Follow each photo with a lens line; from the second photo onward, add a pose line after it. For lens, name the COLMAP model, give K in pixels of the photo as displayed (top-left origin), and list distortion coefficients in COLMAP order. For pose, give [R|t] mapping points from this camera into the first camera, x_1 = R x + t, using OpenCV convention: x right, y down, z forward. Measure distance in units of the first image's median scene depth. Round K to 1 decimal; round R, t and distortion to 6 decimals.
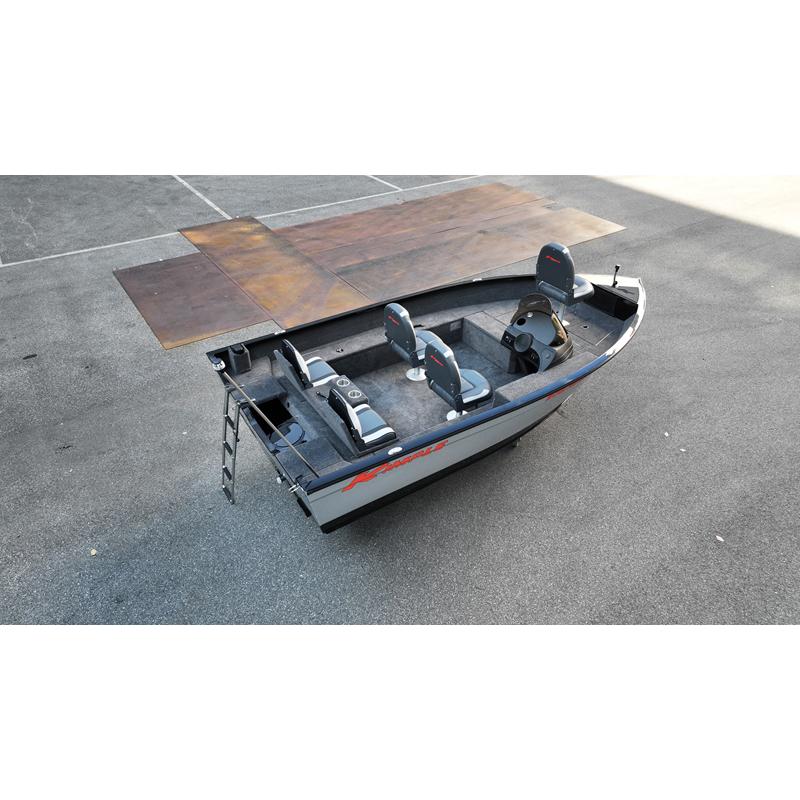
lens RADIAL K [[604.9, 0, 406.6], [0, 604.9, 399.5], [0, 0, 1]] dist [0.005721, -0.000923]
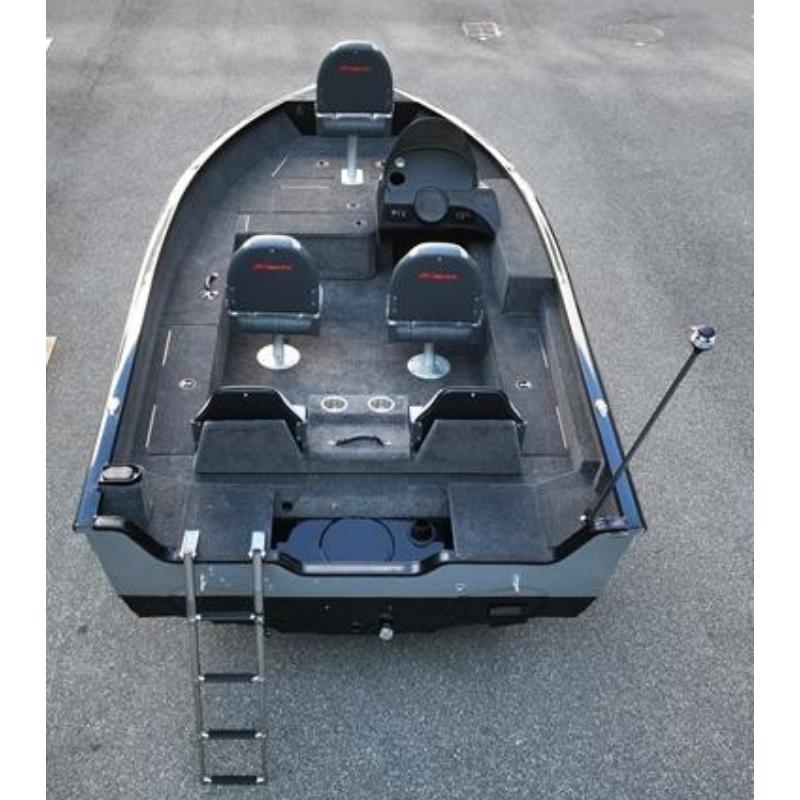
lens RADIAL K [[1058.6, 0, 400.0], [0, 1058.6, 400.0], [0, 0, 1]] dist [0.000999, 0.038138]
pose [[0.521642, -0.511314, 0.682969, -0.355087], [0.478967, 0.837970, 0.261529, -0.124347], [-0.706031, 0.190695, 0.682023, 0.198113]]
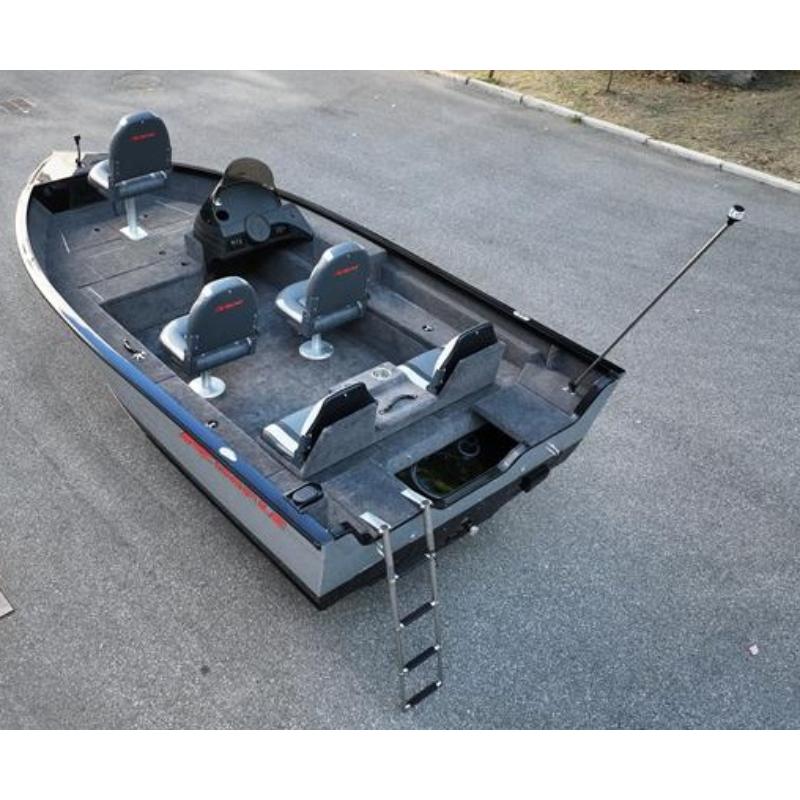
lens RADIAL K [[844.7, 0, 399.5], [0, 844.7, 382.6], [0, 0, 1]] dist [0.020476, 0.001307]
pose [[-0.102697, -0.606418, 0.788486, -0.412644], [0.558768, 0.620625, 0.550094, -0.250829], [-0.822941, 0.497074, 0.275111, 0.385880]]
